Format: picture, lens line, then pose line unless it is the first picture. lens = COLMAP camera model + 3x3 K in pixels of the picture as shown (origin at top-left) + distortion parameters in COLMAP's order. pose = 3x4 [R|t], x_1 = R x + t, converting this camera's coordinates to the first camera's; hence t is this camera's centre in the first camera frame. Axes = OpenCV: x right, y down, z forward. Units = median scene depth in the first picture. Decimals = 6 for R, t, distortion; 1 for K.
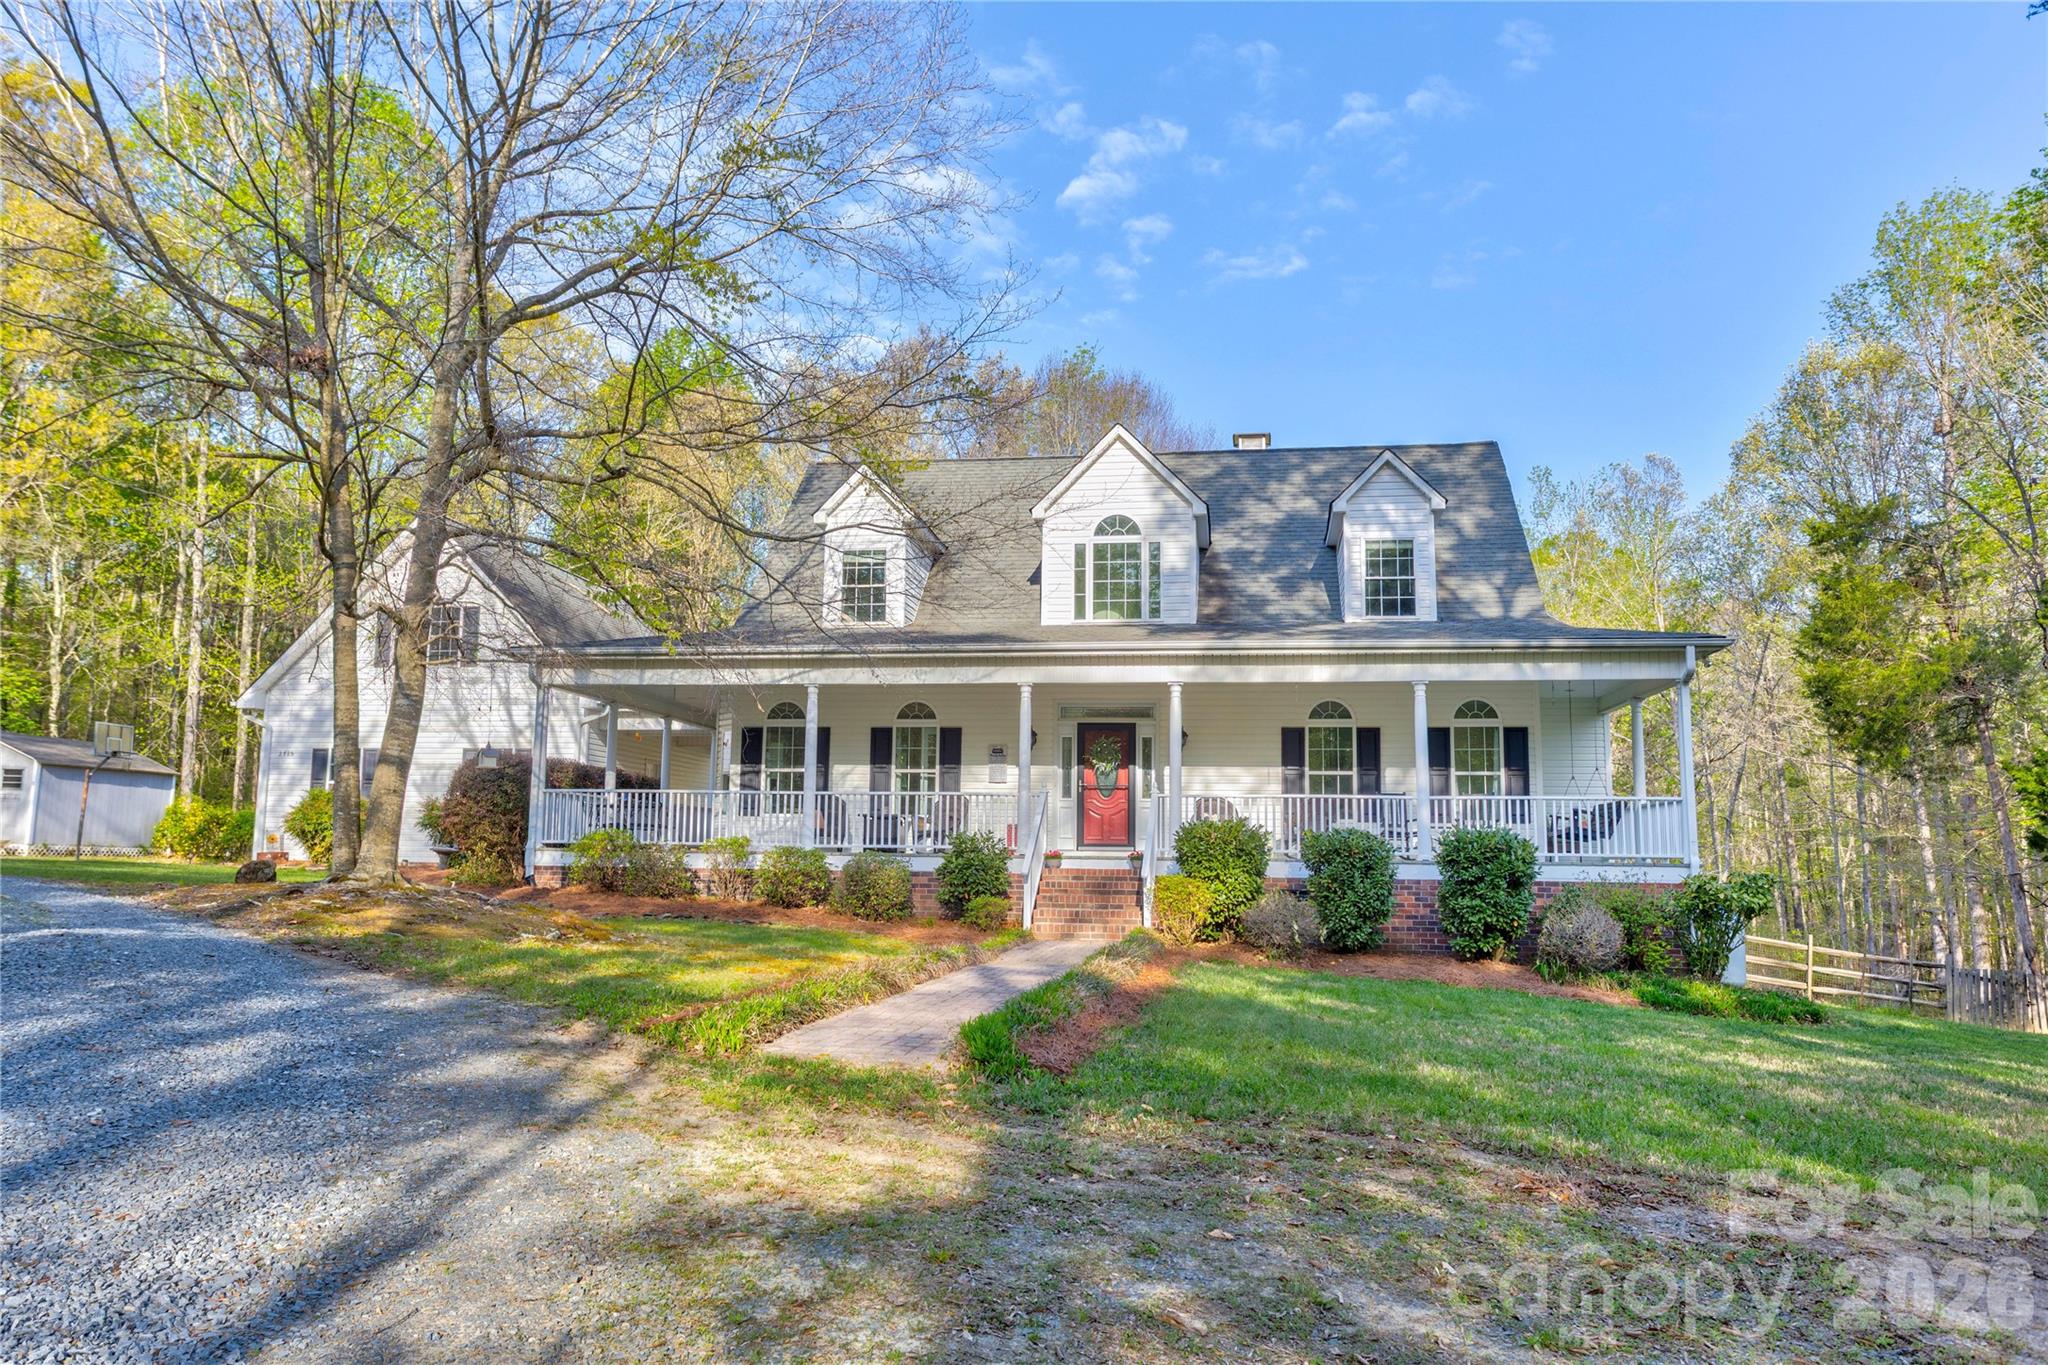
lens RADIAL K [[1512.3, 0, 1008.6], [0, 1512.3, 685.2], [0, 0, 1]] dist [0.006082, -0.000126]
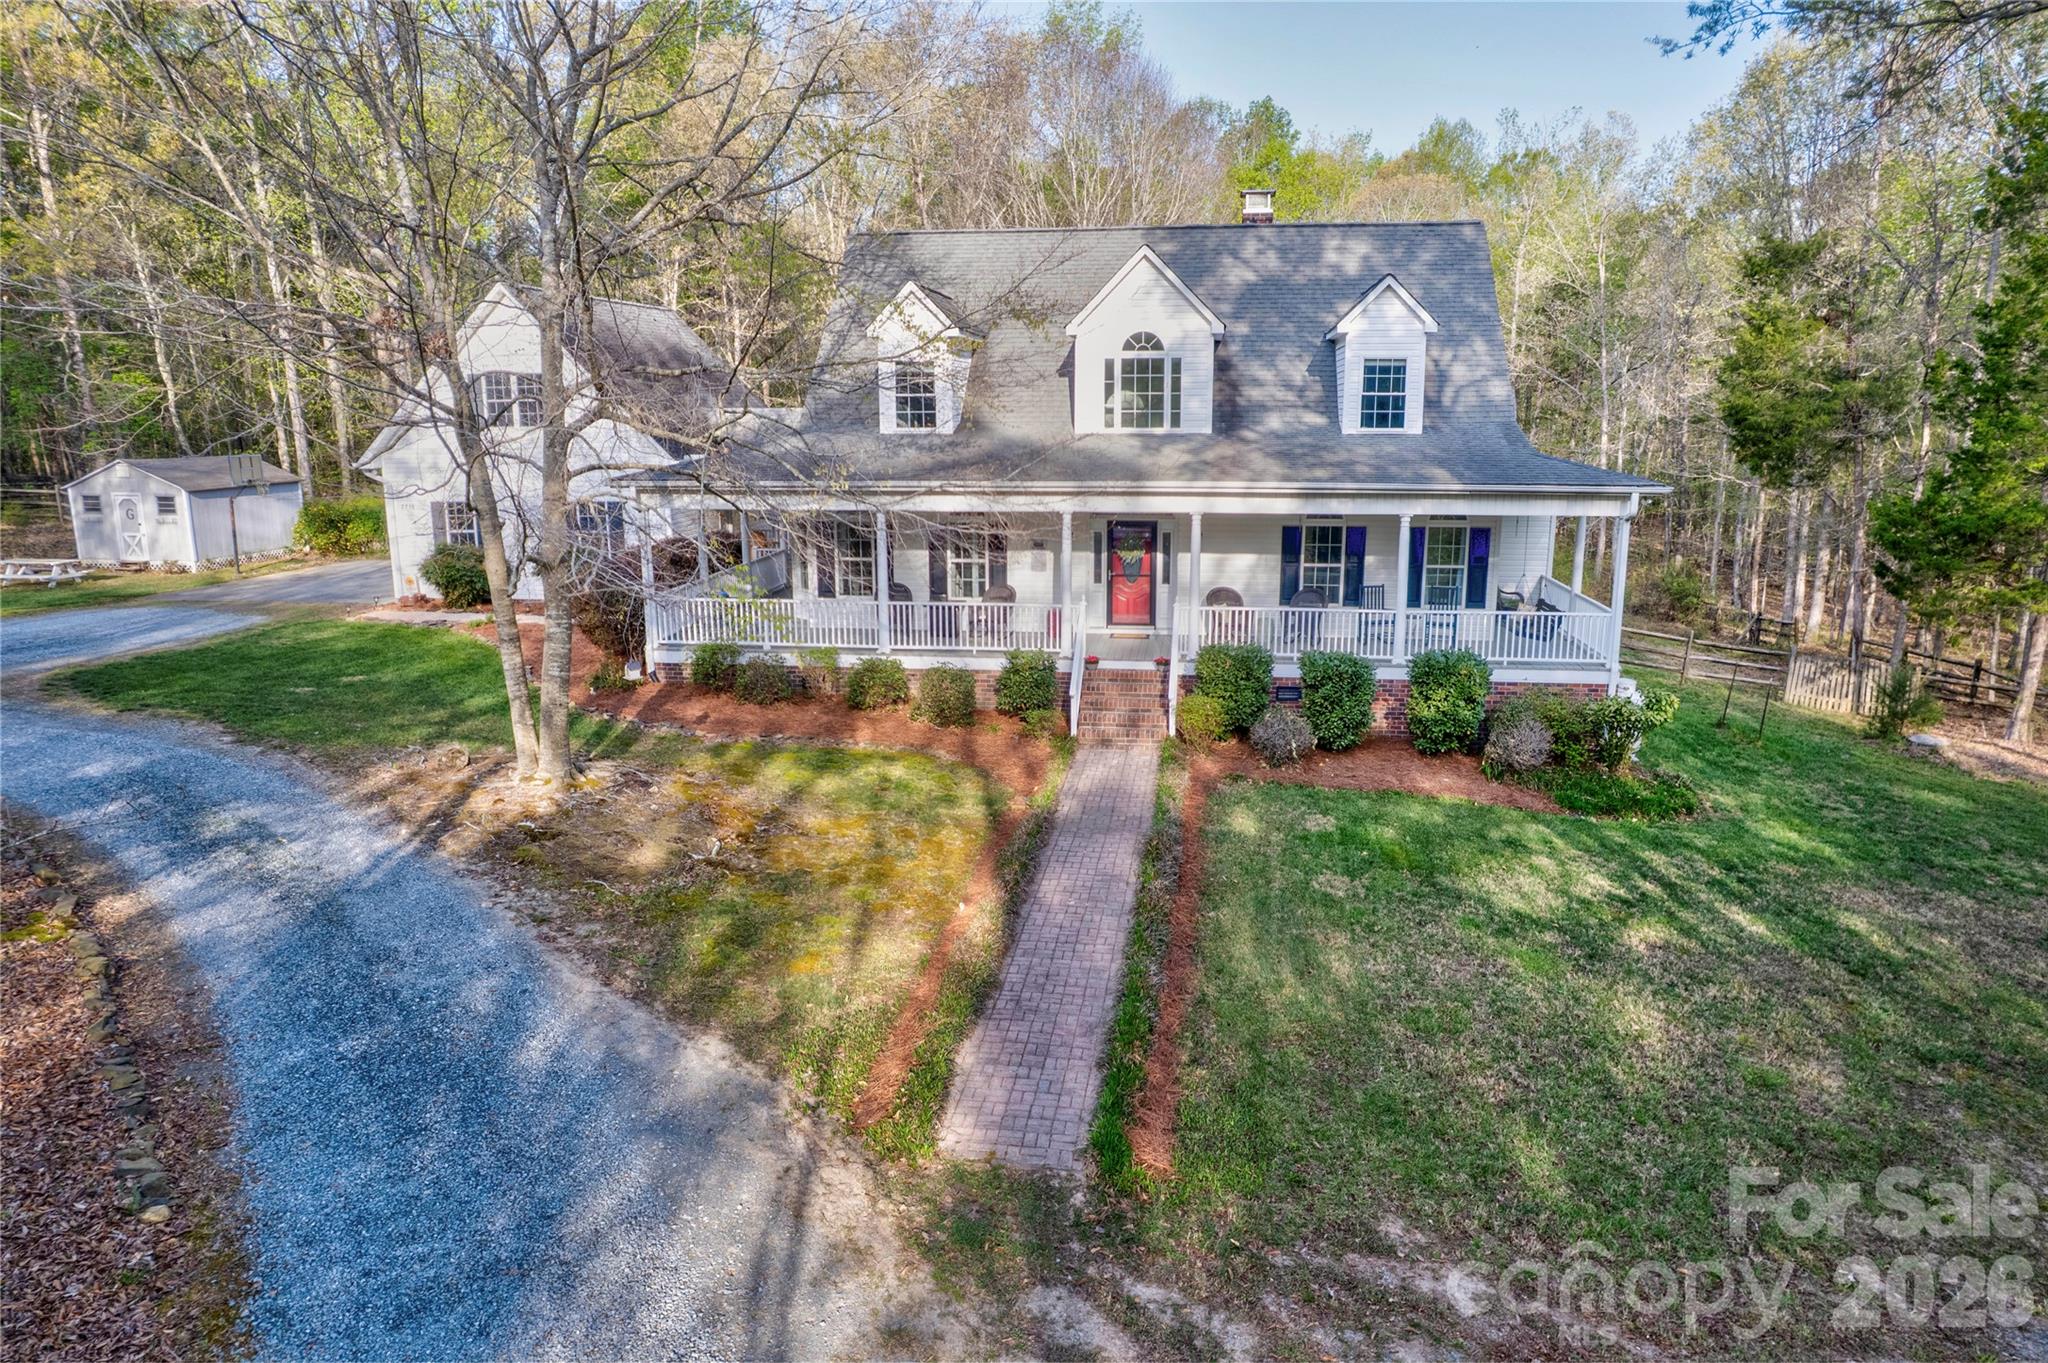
lens RADIAL K [[1317.5, 0, 1041.5], [0, 1317.5, 678.9], [0, 0, 1]] dist [-0.032502, 0.002408]
pose [[0.999282, -0.024876, 0.028563, -0.036674], [0.013321, 0.936737, 0.349781, -0.214903], [-0.035457, -0.349150, 0.936396, 0.014193]]
